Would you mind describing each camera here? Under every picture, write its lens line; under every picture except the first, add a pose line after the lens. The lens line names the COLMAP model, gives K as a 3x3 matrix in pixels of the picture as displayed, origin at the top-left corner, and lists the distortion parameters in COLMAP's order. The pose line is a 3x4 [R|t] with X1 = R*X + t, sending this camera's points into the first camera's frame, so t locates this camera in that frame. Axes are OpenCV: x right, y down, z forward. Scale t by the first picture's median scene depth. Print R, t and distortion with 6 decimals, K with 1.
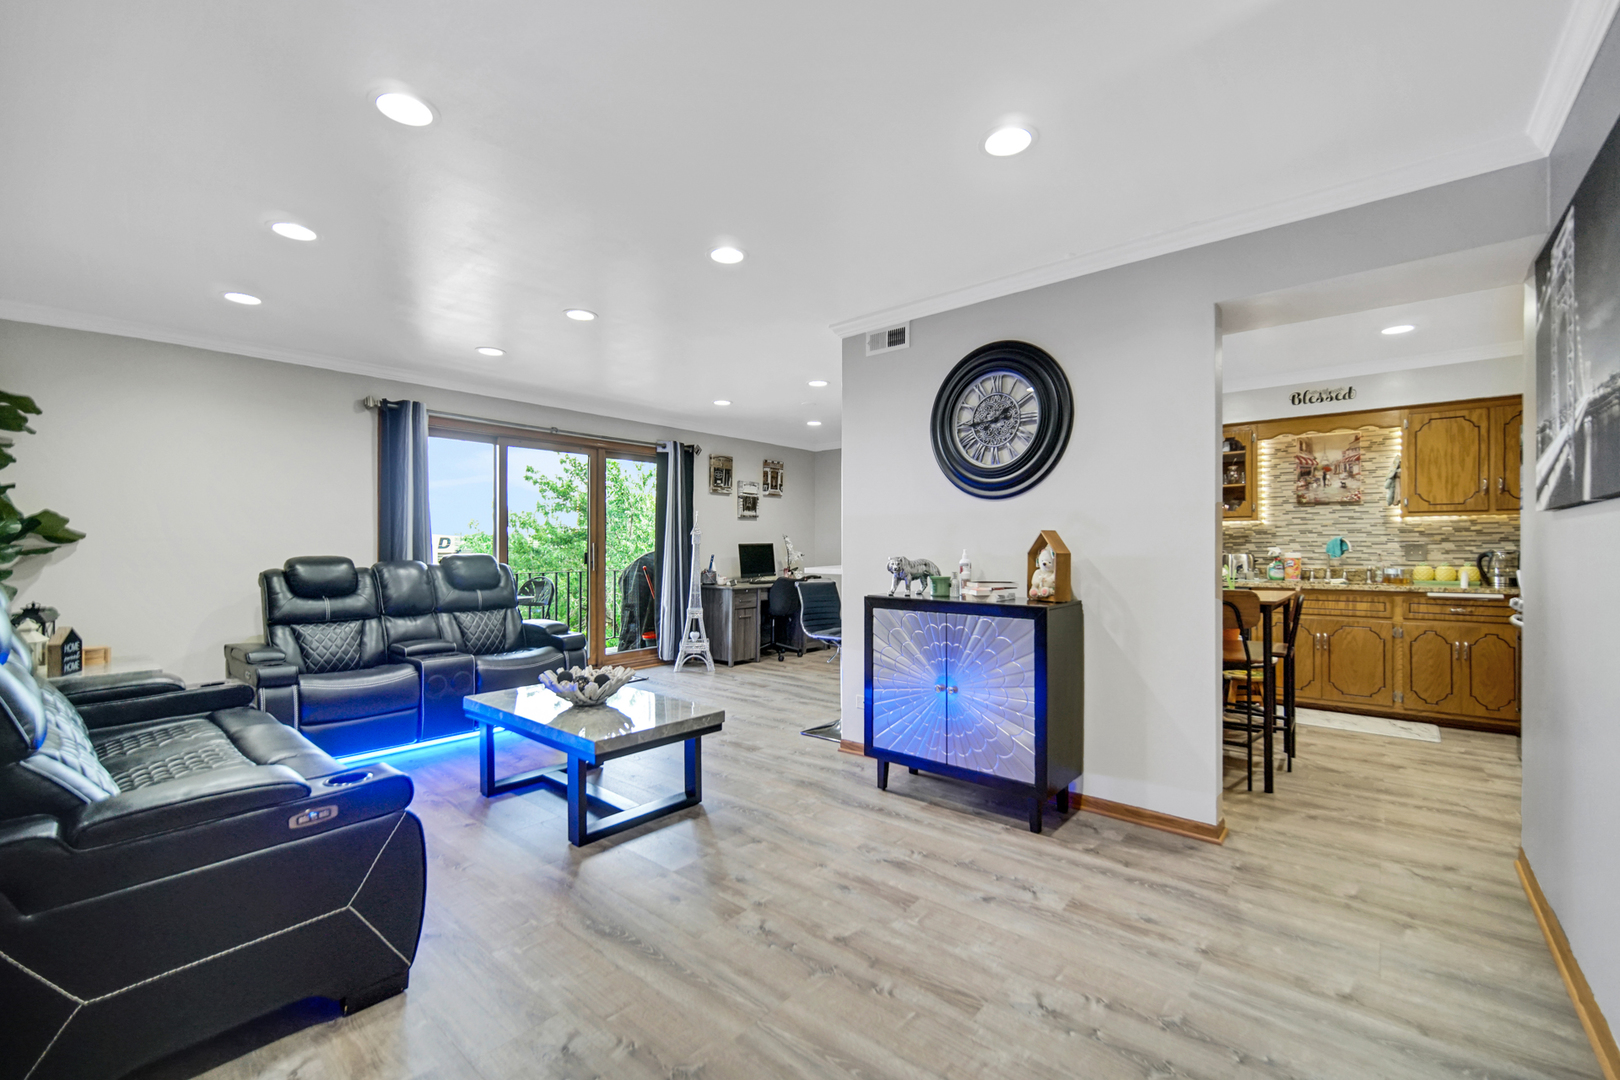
lens RADIAL K [[728.7, 0, 857.1], [0, 728.7, 549.8], [0, 0, 1]] dist [-0.001725, -0.000090]
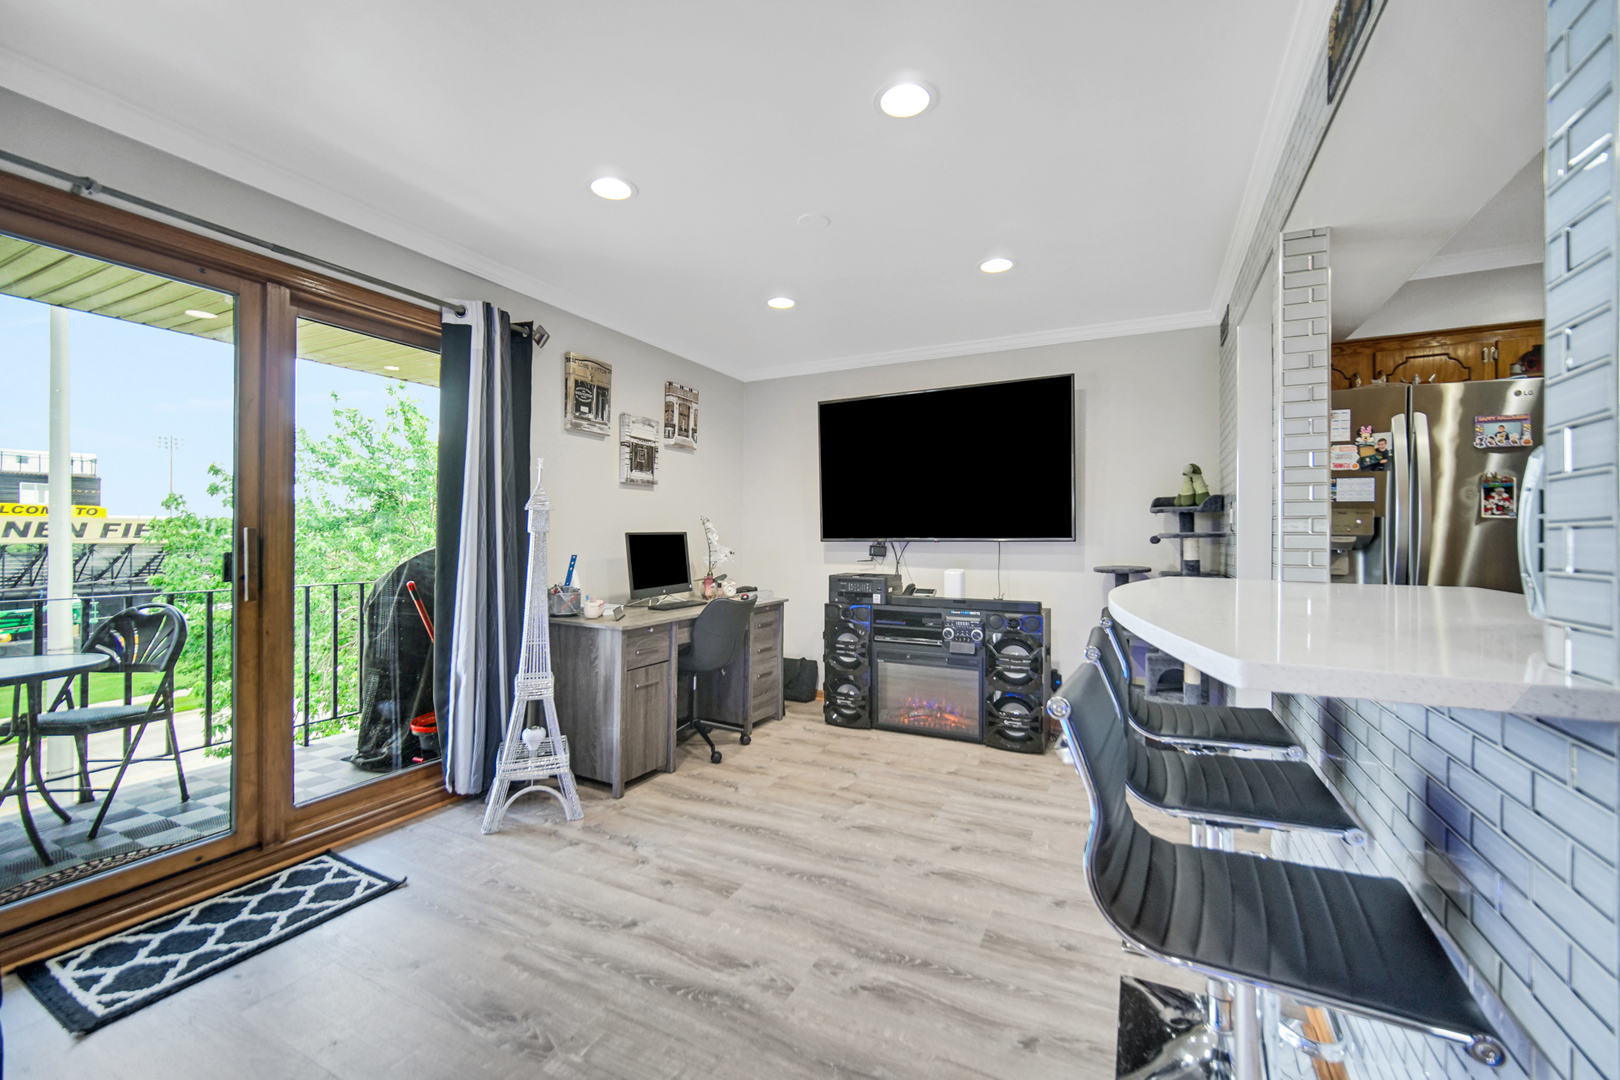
lens RADIAL K [[634.0, 0, 856.9], [0, 634.0, 535.5], [0, 0, 1]] dist [-0.014592, -0.000059]
pose [[0.961196, 0.003520, 0.275844, -0.134181], [-0.001553, 0.999972, -0.007349, -0.002944], [-0.275862, 0.006636, 0.961174, 0.550639]]
